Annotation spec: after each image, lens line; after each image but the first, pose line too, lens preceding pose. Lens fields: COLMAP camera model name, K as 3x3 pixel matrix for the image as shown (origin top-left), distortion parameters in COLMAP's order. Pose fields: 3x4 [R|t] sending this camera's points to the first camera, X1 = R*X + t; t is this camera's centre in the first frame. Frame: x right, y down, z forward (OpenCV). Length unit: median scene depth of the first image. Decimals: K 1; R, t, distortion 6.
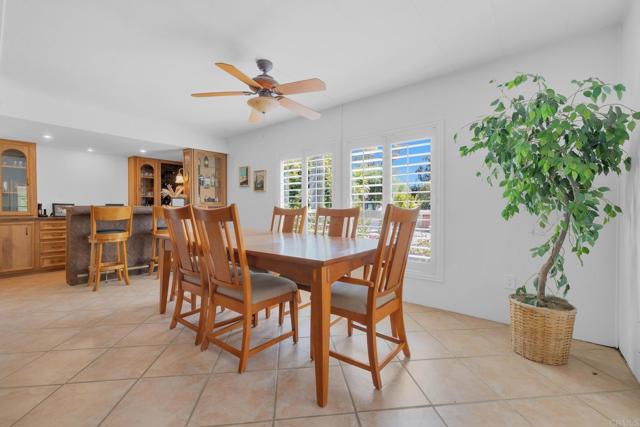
lens RADIAL K [[276.5, 0, 320.2], [0, 276.5, 210.2], [0, 0, 1]] dist [-0.000457, -0.000125]
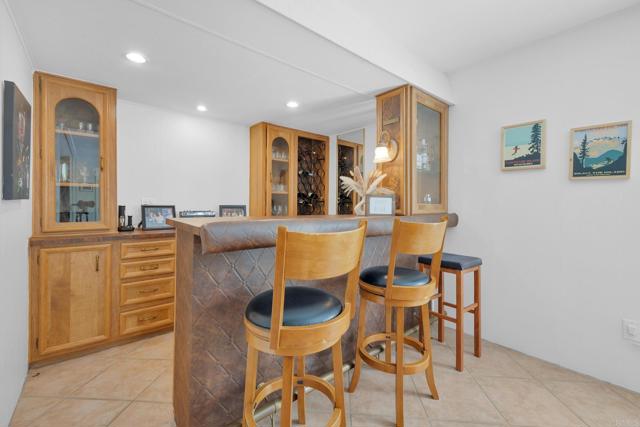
lens RADIAL K [[276.5, 0, 316.8], [0, 276.5, 206.2], [0, 0, 1]] dist [-0.000457, -0.000125]
pose [[0.980919, 0.009079, -0.194207, -0.585130], [-0.009824, 0.999948, -0.002874, -0.026762], [0.194170, 0.004727, 0.980956, 0.593886]]
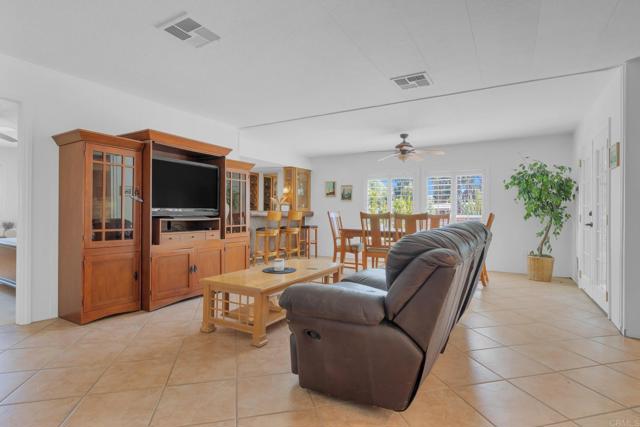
lens RADIAL K [[340.0, 0, 320.4], [0, 340.0, 213.9], [0, 0, 1]] dist [-0.004487, -0.000033]
pose [[0.989328, 0.009774, 0.145378, -0.645390], [-0.009274, 0.999949, -0.004120, 0.005736], [-0.145411, 0.002728, 0.989368, -0.689430]]
